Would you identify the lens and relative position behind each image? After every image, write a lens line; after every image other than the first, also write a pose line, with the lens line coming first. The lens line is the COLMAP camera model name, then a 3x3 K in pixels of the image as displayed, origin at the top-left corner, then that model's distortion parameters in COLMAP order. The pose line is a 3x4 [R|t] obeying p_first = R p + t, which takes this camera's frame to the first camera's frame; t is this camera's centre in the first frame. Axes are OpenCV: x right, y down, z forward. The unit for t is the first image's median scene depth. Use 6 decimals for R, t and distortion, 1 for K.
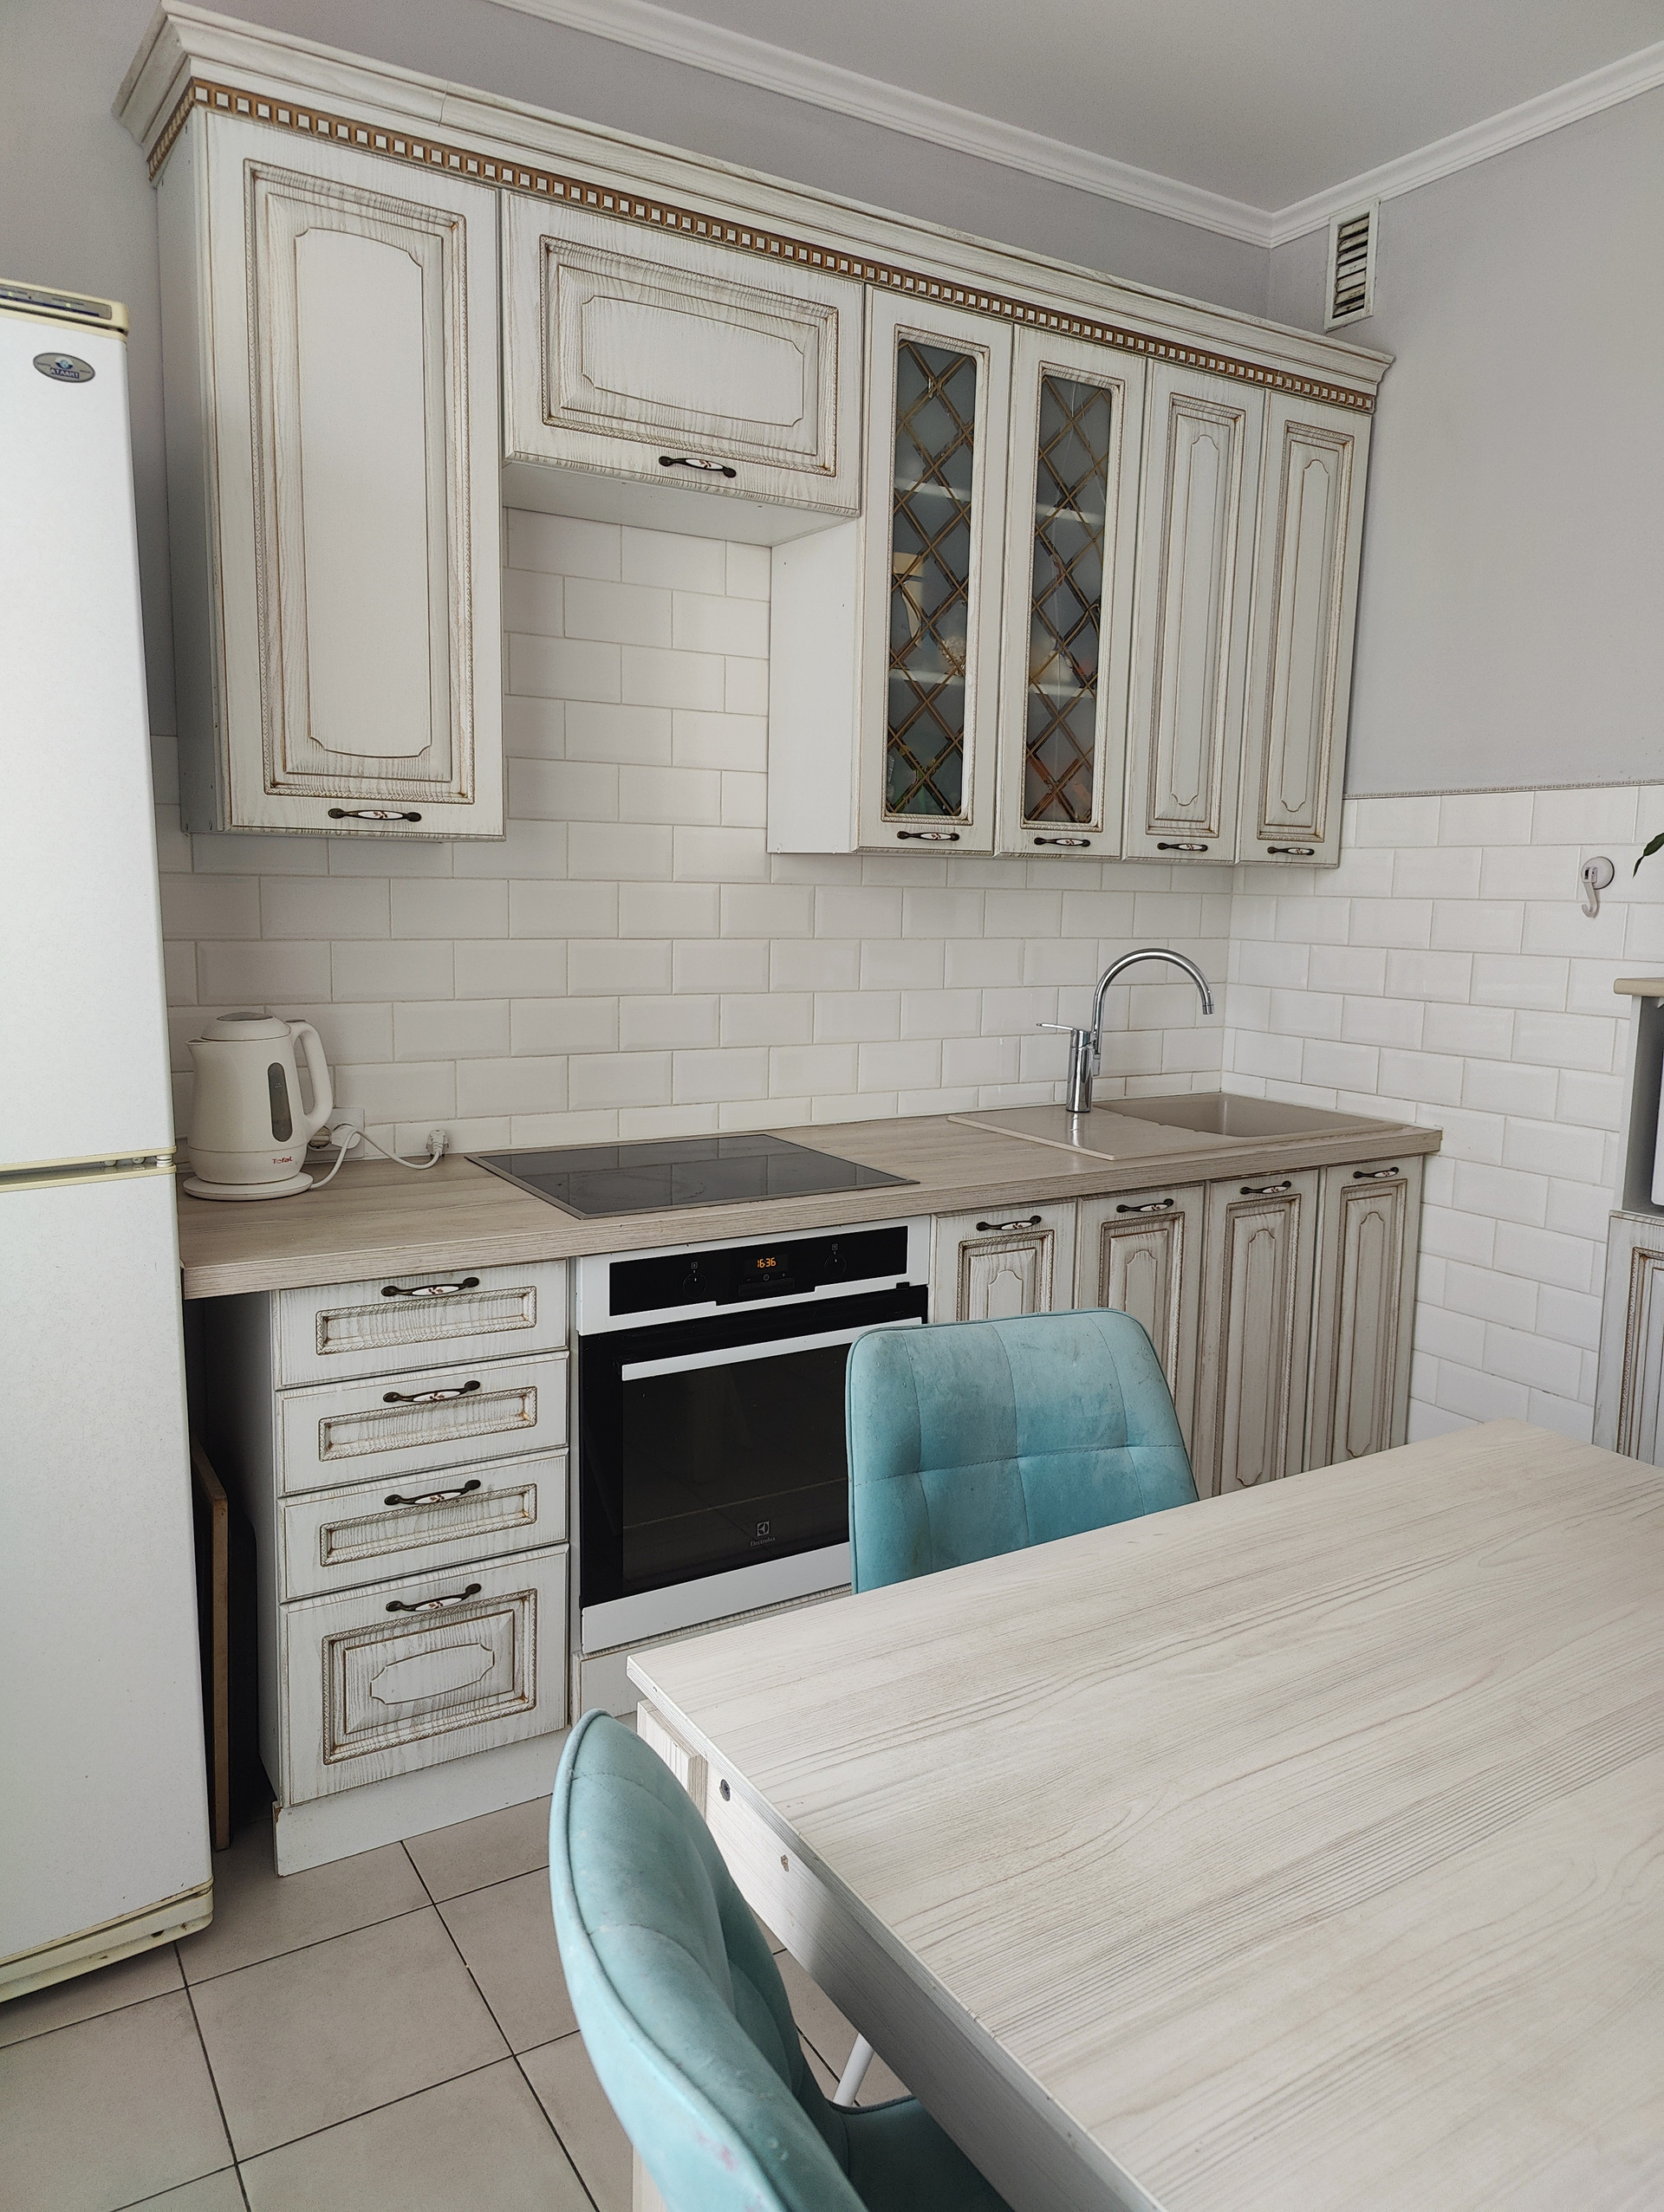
lens RADIAL K [[1545.4, 0, 848.9], [0, 1545.4, 1094.2], [0, 0, 1]] dist [0.034298, -0.036559]
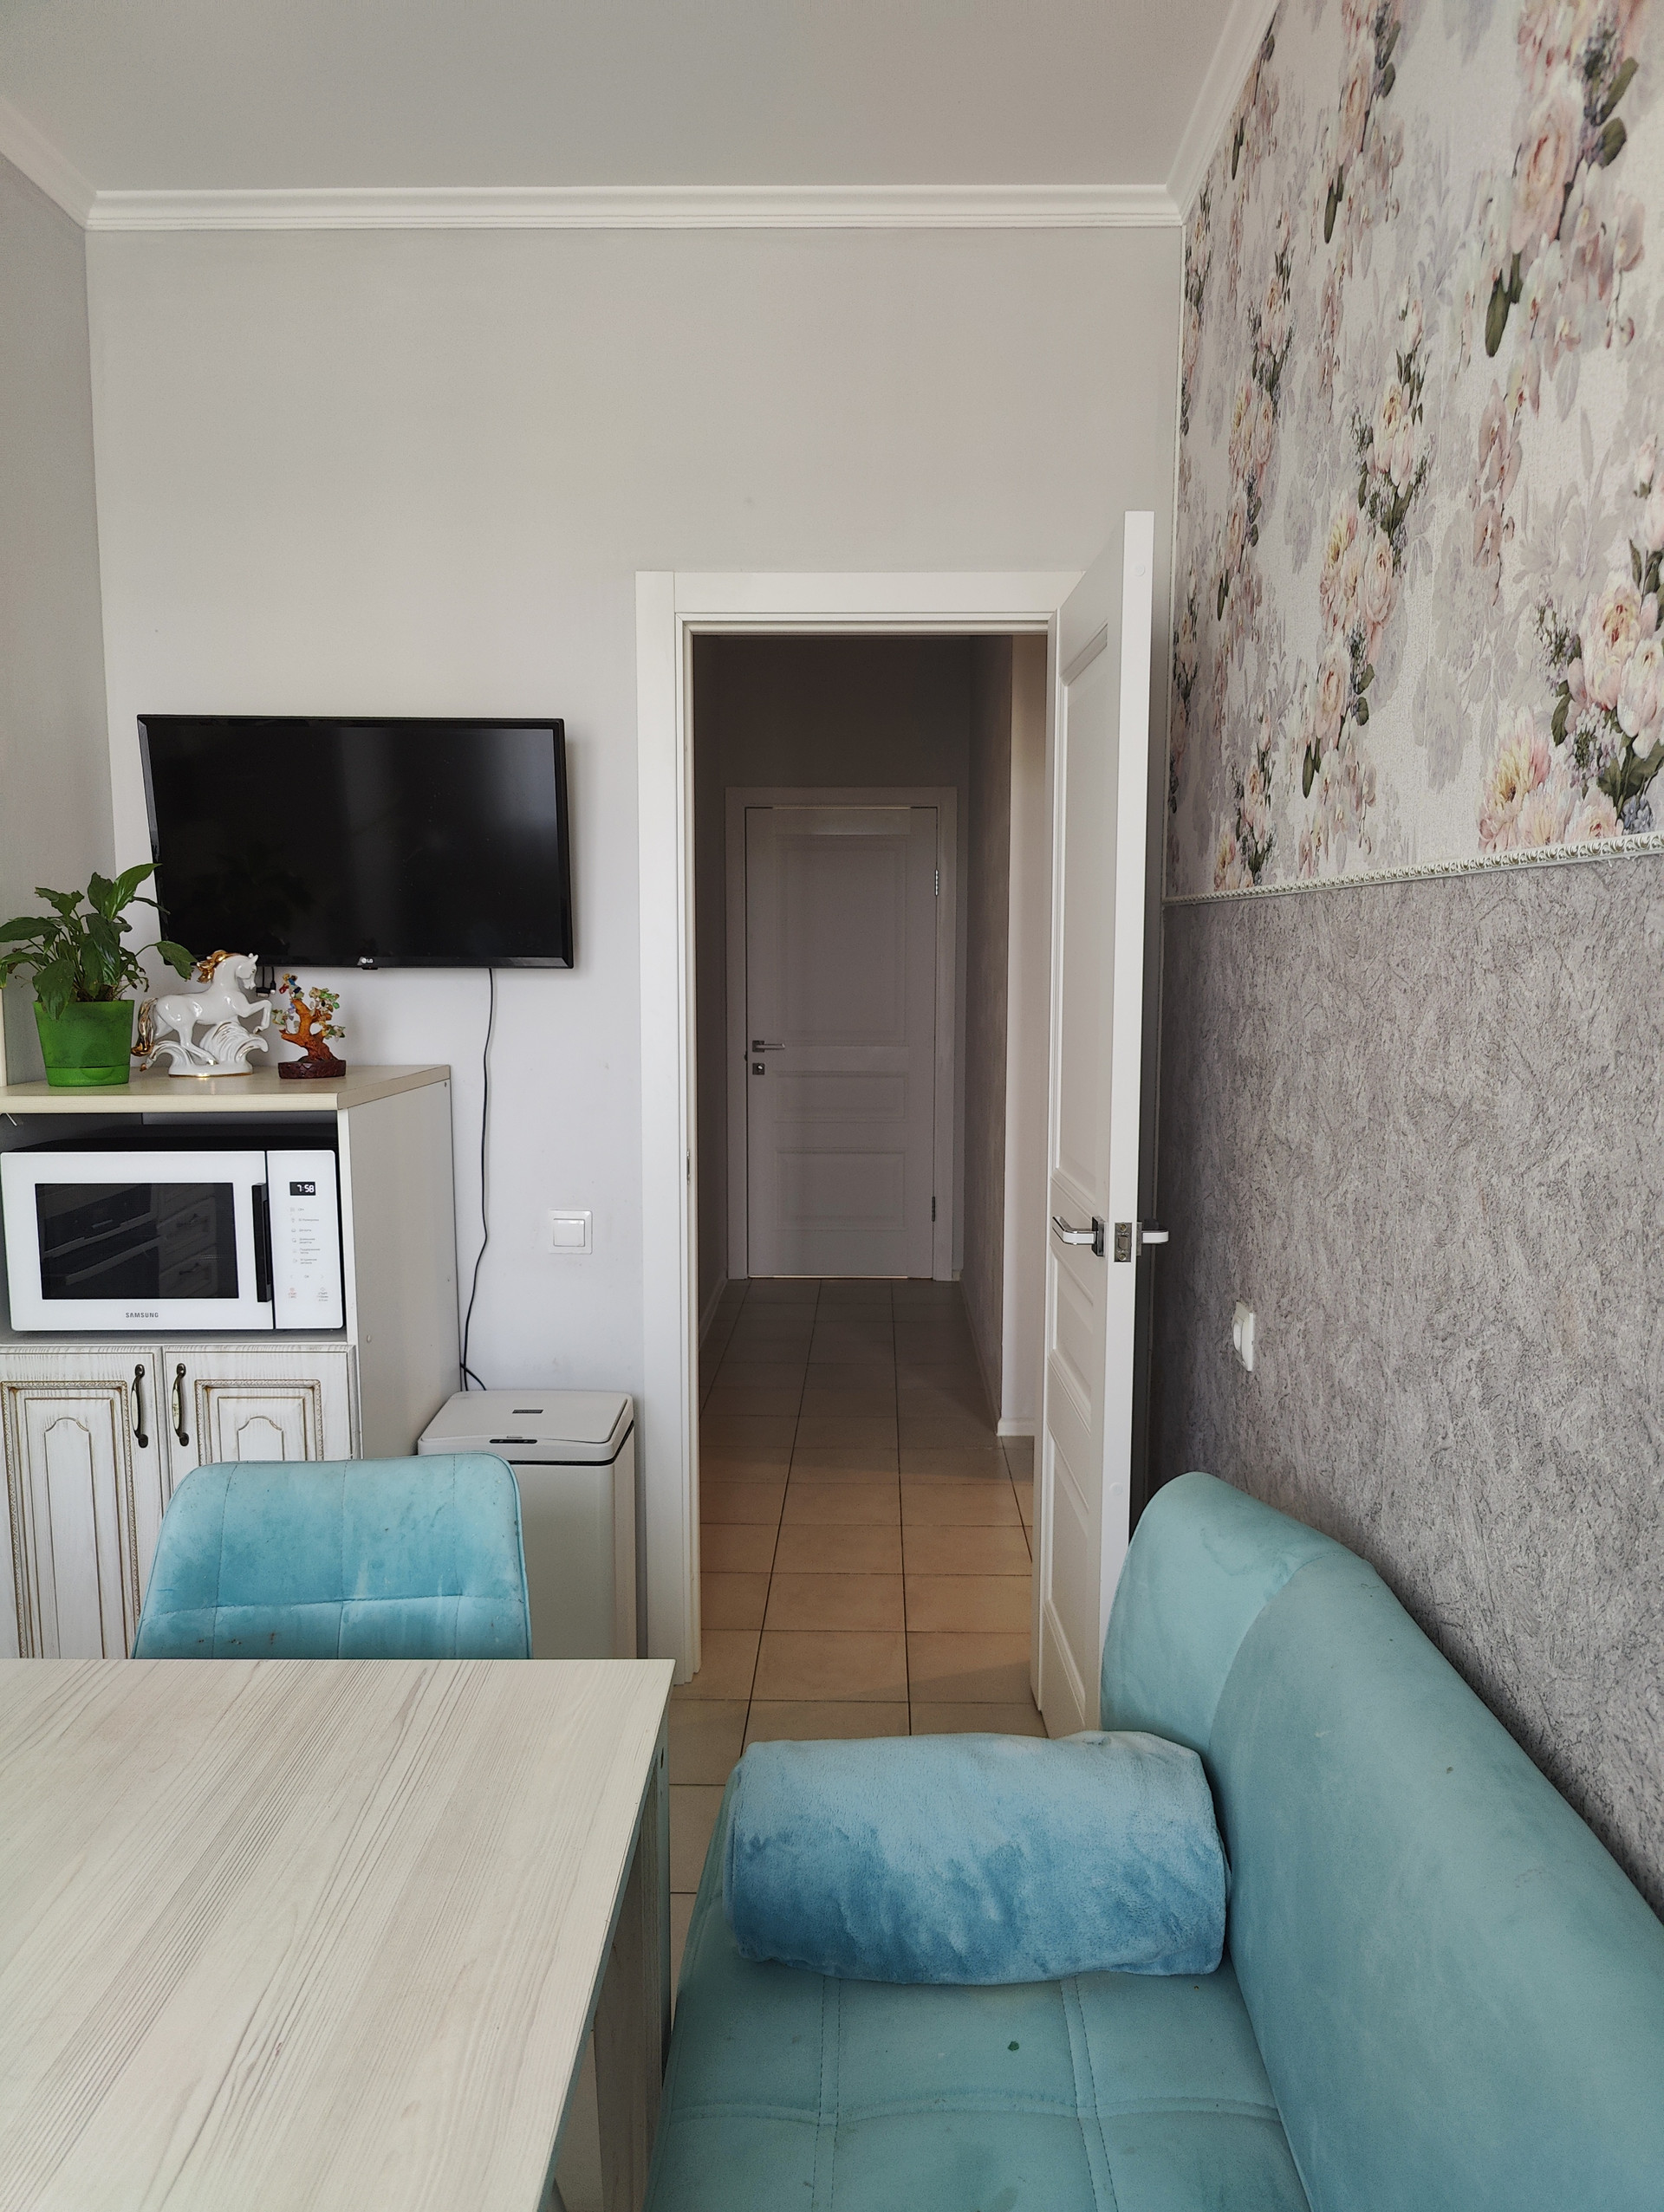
lens RADIAL K [[1545.4, 0, 844.0], [0, 1545.4, 1111.3], [0, 0, 1]] dist [0.034298, -0.036559]
pose [[0.545981, -0.110295, 0.830505, 0.028286], [0.129470, 0.990496, 0.046427, -0.039491], [-0.827733, 0.082178, 0.555072, 0.059961]]
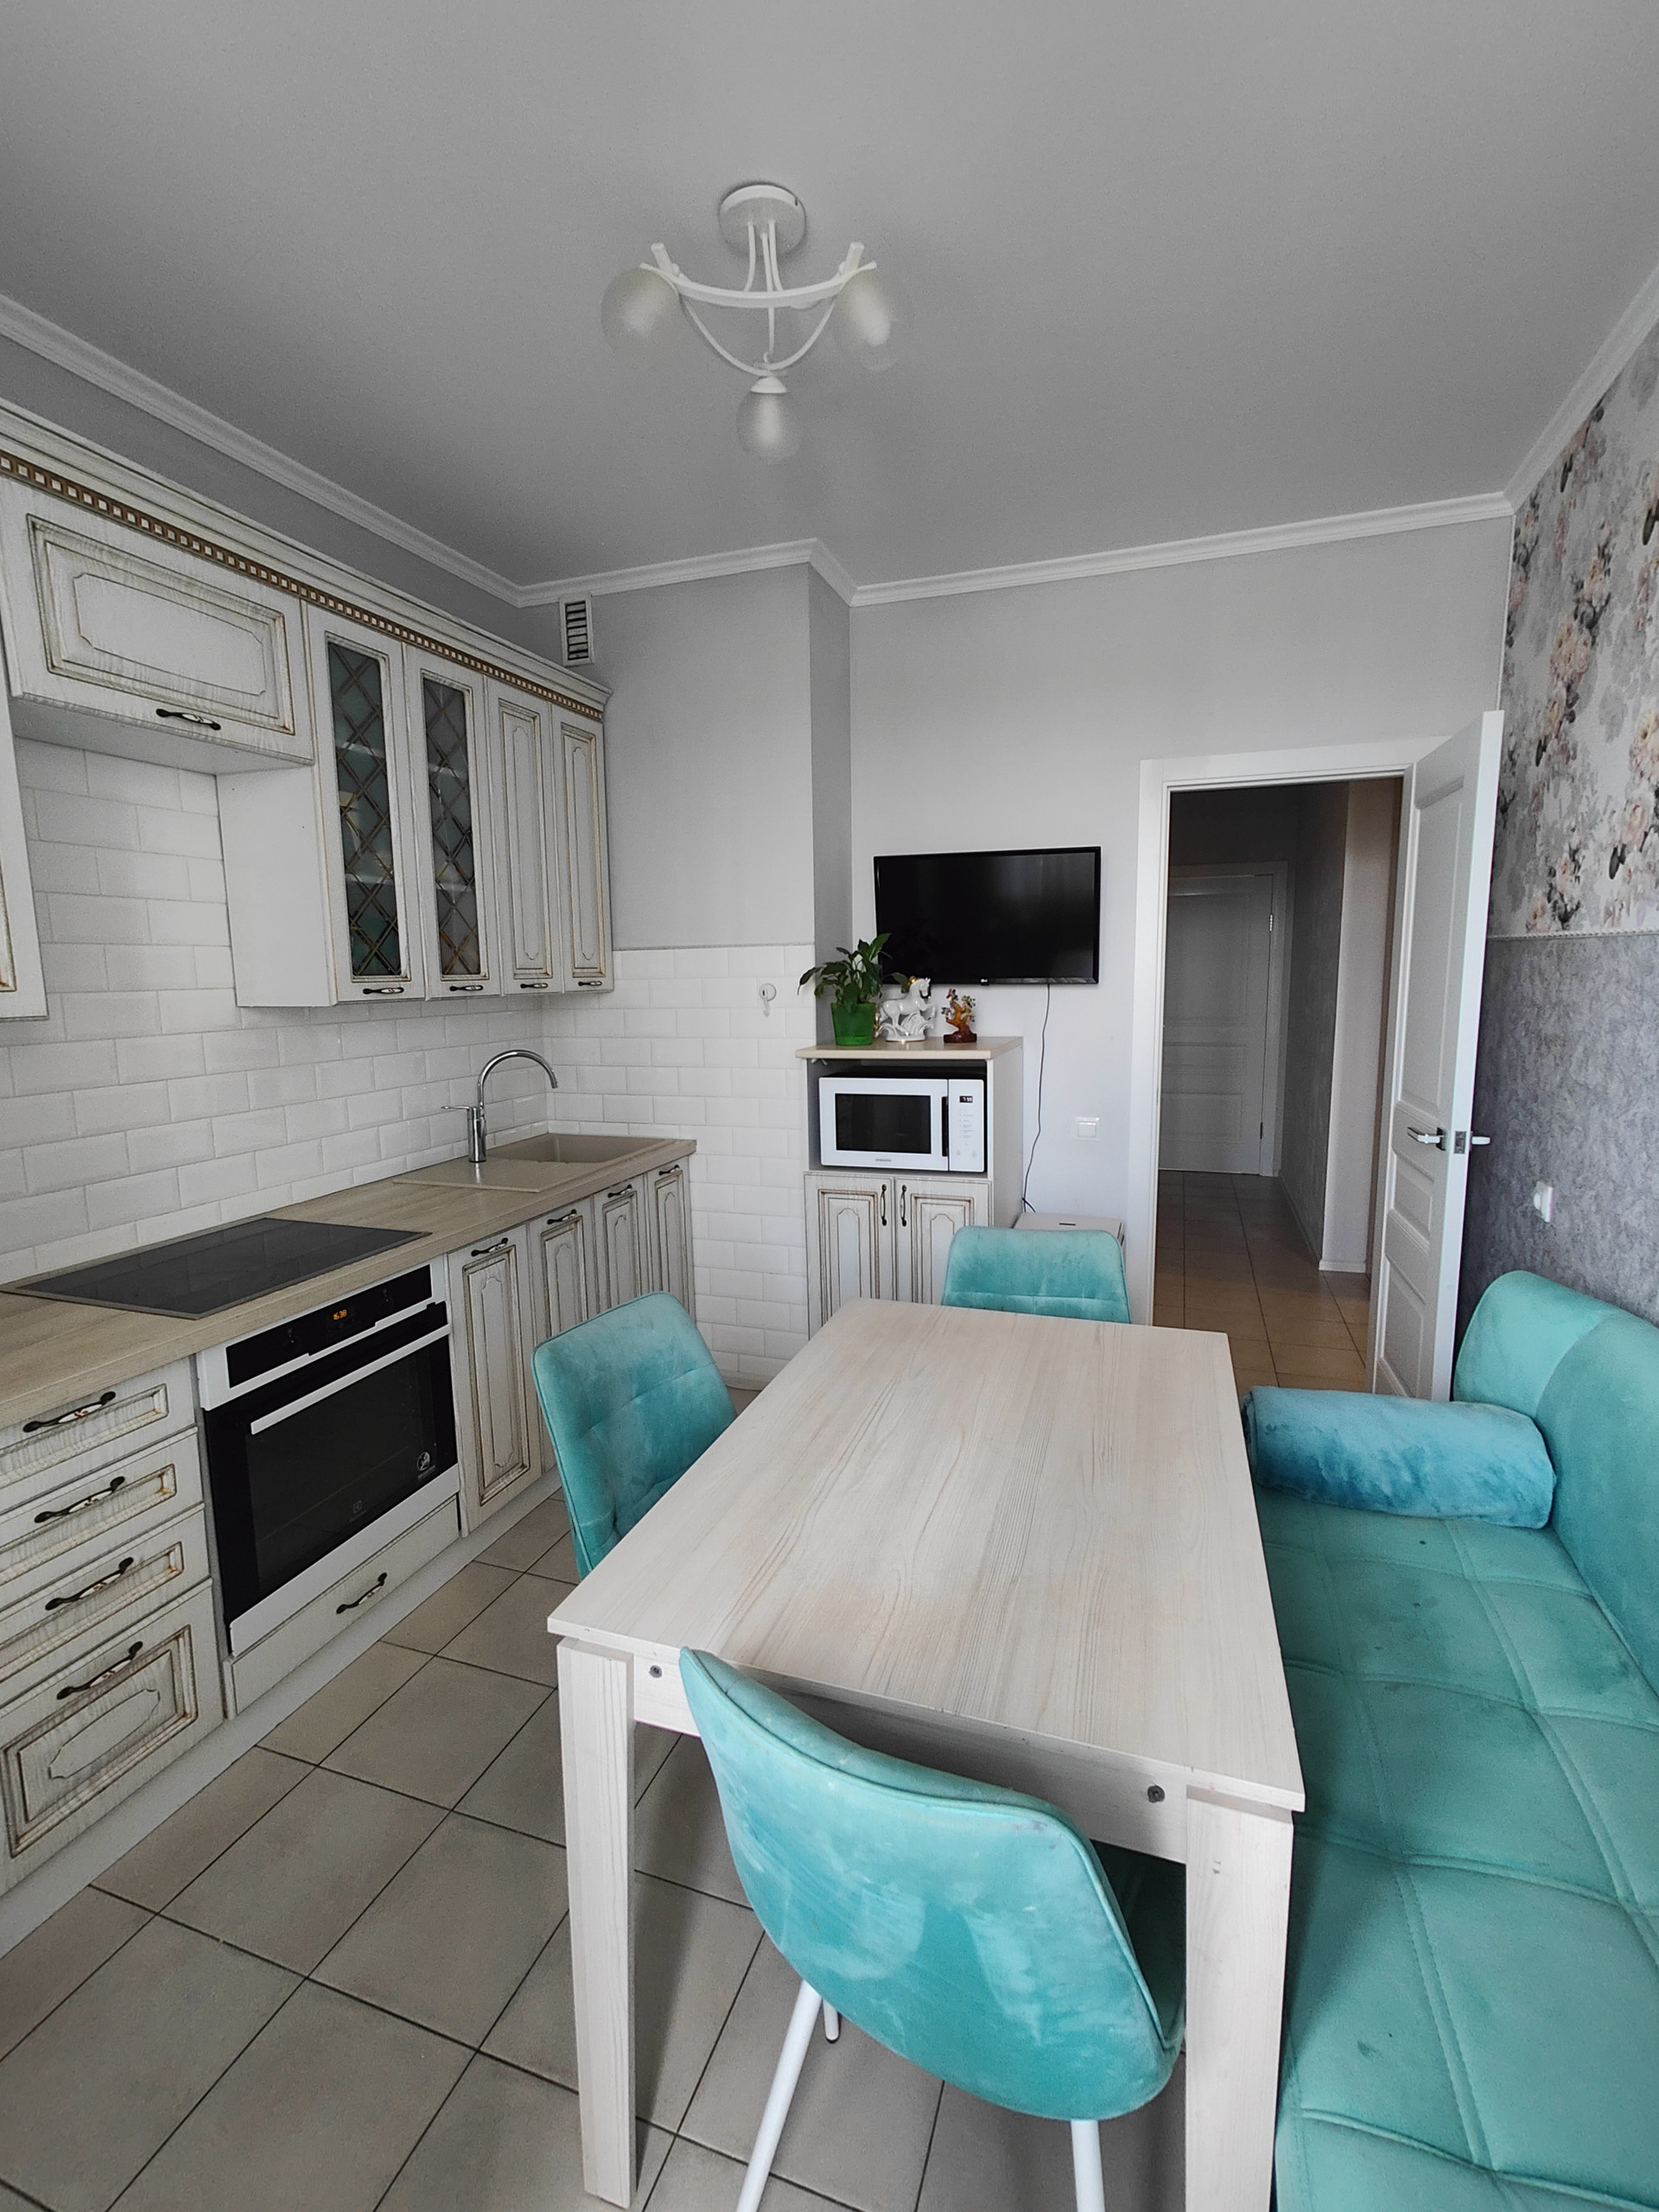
lens RADIAL K [[973.8, 0, 827.4], [0, 973.8, 1097.5], [0, 0, 1]] dist [0.010323, -0.000416]
pose [[0.782302, -0.118845, 0.611457, -0.205765], [0.121661, 0.991877, 0.037131, -0.056625], [-0.610903, 0.045343, 0.790406, 0.047351]]
